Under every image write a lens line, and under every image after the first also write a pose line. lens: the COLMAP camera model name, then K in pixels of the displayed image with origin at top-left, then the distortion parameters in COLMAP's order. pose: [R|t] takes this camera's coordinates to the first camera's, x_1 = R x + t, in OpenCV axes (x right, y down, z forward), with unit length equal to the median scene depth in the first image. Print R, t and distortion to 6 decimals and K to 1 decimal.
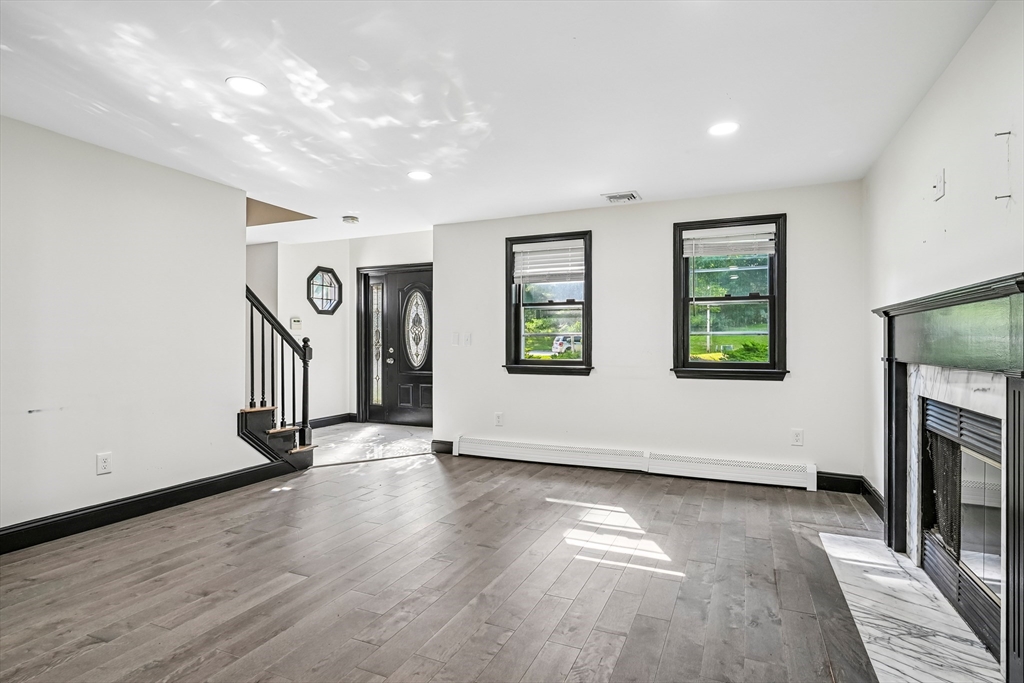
lens RADIAL K [[529.6, 0, 513.6], [0, 529.6, 340.2], [0, 0, 1]] dist [-0.004550, -0.000006]
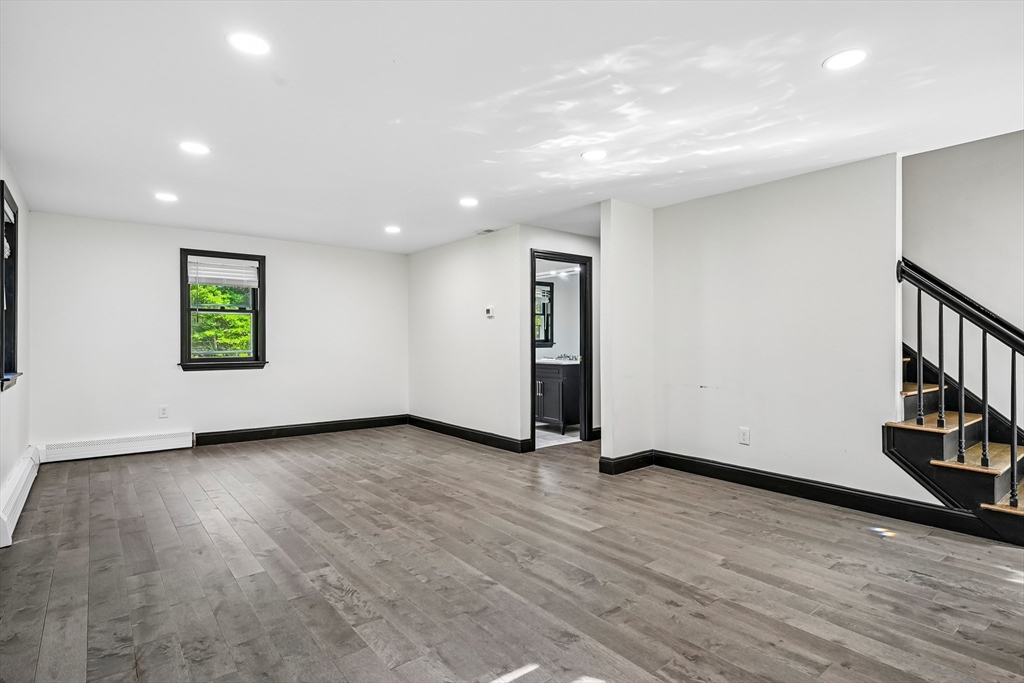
lens RADIAL K [[529.6, 0, 513.6], [0, 529.6, 340.2], [0, 0, 1]] dist [-0.004550, -0.000006]
pose [[-0.471631, -0.001545, -0.881795, 0.672651], [0.008319, 0.999946, -0.006202, 0.005564], [0.881757, -0.010261, -0.471593, 1.219242]]
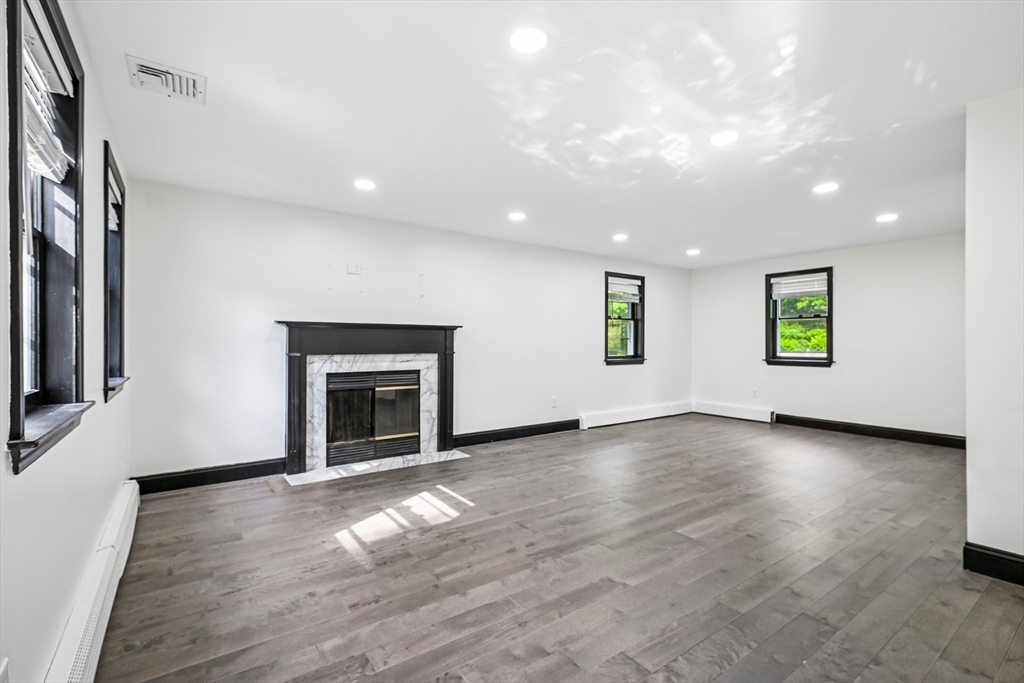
lens RADIAL K [[456.4, 0, 508.9], [0, 456.4, 344.2], [0, 0, 1]] dist [-0.001672, -0.000281]
pose [[-0.855513, -0.004860, 0.517758, -0.520557], [-0.006584, 0.999977, -0.001492, 0.005133], [-0.517739, -0.004685, -0.855526, 1.820713]]
